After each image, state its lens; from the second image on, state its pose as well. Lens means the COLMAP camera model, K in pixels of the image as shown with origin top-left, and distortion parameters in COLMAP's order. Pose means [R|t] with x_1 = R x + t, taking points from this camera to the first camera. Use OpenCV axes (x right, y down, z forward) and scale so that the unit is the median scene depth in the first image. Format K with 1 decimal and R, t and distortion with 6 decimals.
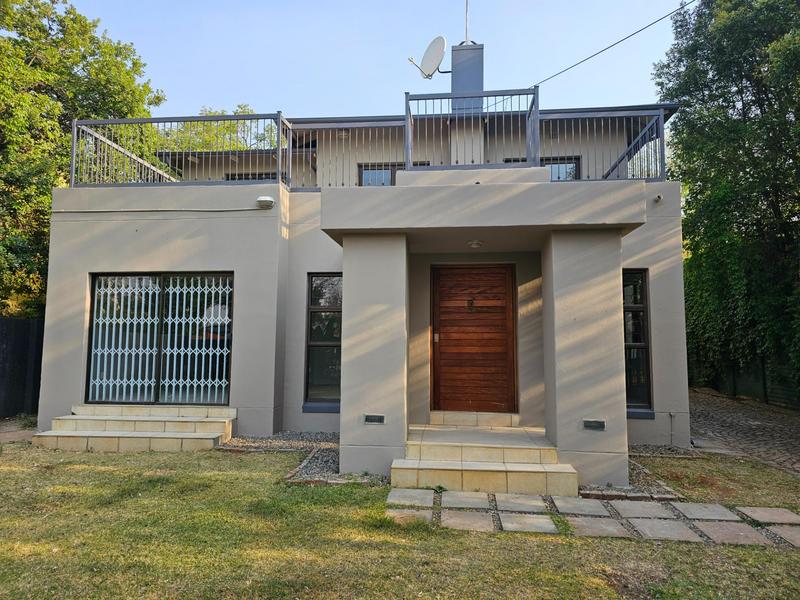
lens RADIAL K [[540.1, 0, 400.0], [0, 540.1, 300.0], [0, 0, 1]] dist [0.064600, -0.050527]
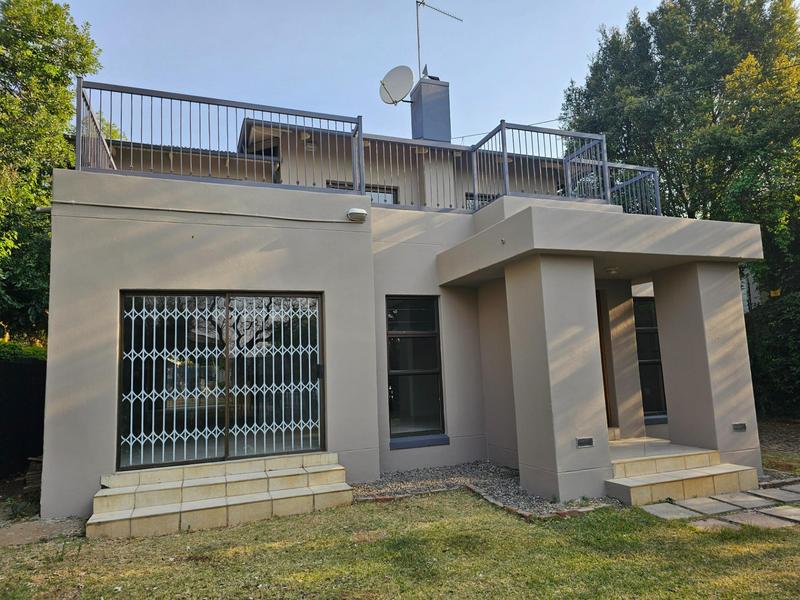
lens RADIAL K [[544.4, 0, 412.0], [0, 544.4, 300.4], [0, 0, 1]] dist [0.029801, -0.007790]
pose [[0.889652, 0.014060, 0.456422, -0.580417], [0.010276, 0.998656, -0.050794, 0.006076], [-0.456523, 0.049879, 0.888312, 0.176975]]
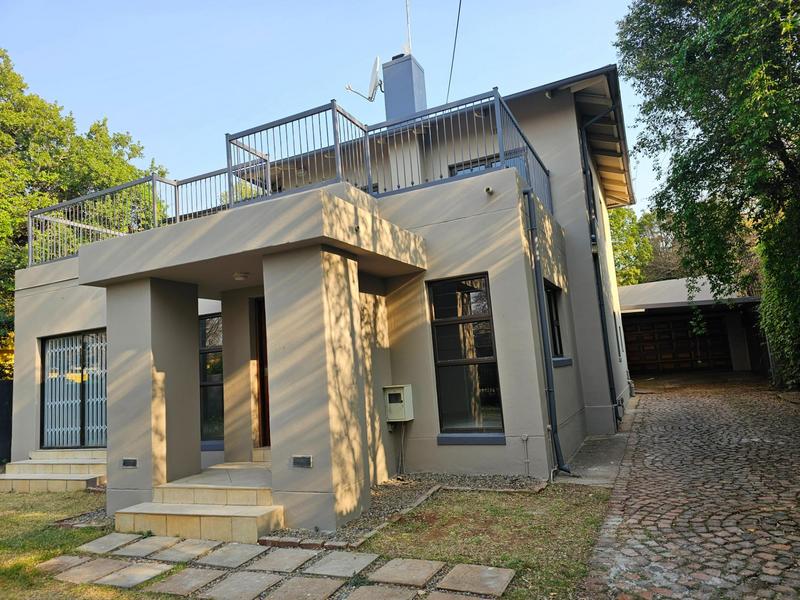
lens RADIAL K [[540.1, 0, 400.0], [0, 540.1, 300.0], [0, 0, 1]] dist [0.064600, -0.050527]
pose [[0.939901, -0.120356, -0.319533, 0.588874], [0.109157, 0.992621, -0.052800, 0.018377], [0.323530, 0.014748, 0.946103, 0.131304]]
